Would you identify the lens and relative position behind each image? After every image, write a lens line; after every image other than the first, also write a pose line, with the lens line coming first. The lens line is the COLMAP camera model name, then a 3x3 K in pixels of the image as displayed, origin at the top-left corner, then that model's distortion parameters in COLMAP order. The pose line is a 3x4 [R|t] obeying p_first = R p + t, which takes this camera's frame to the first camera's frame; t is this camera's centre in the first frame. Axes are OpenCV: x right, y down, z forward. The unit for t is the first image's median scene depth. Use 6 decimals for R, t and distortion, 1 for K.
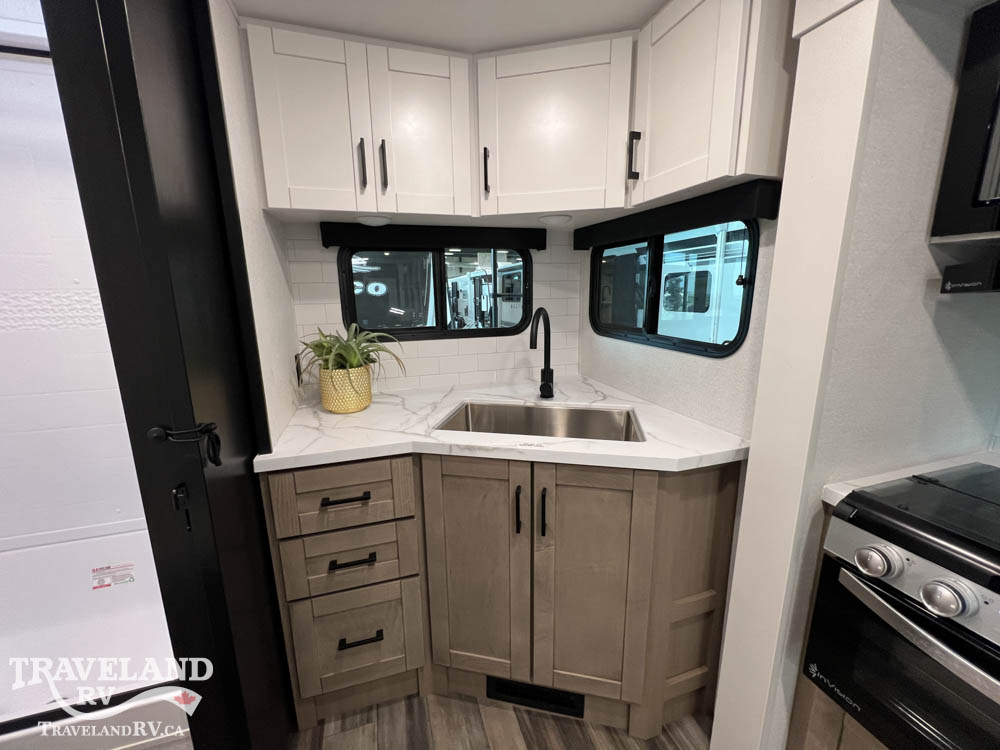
lens RADIAL K [[400.8, 0, 497.8], [0, 400.8, 374.1], [0, 0, 1]] dist [-0.001462, -0.000090]
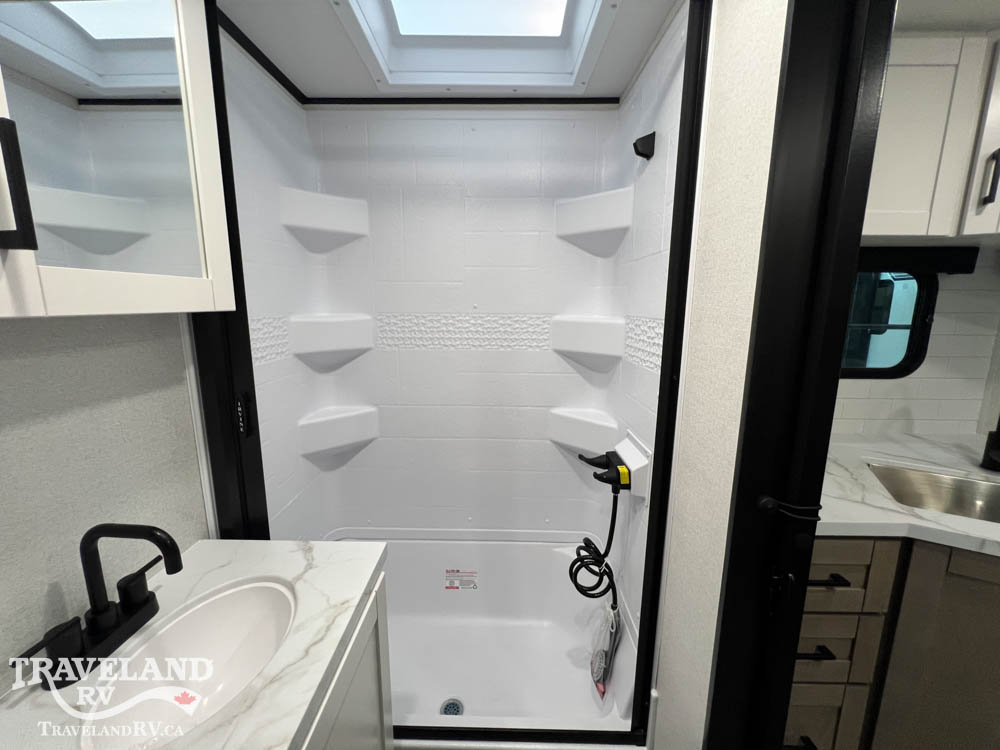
lens RADIAL K [[400.8, 0, 497.8], [0, 400.8, 374.1], [0, 0, 1]] dist [-0.001462, -0.000090]
pose [[0.948541, 0.076414, -0.307297, -0.590851], [-0.084931, 0.996282, -0.014419, -0.034707], [0.305053, 0.039776, 0.951504, -0.007117]]
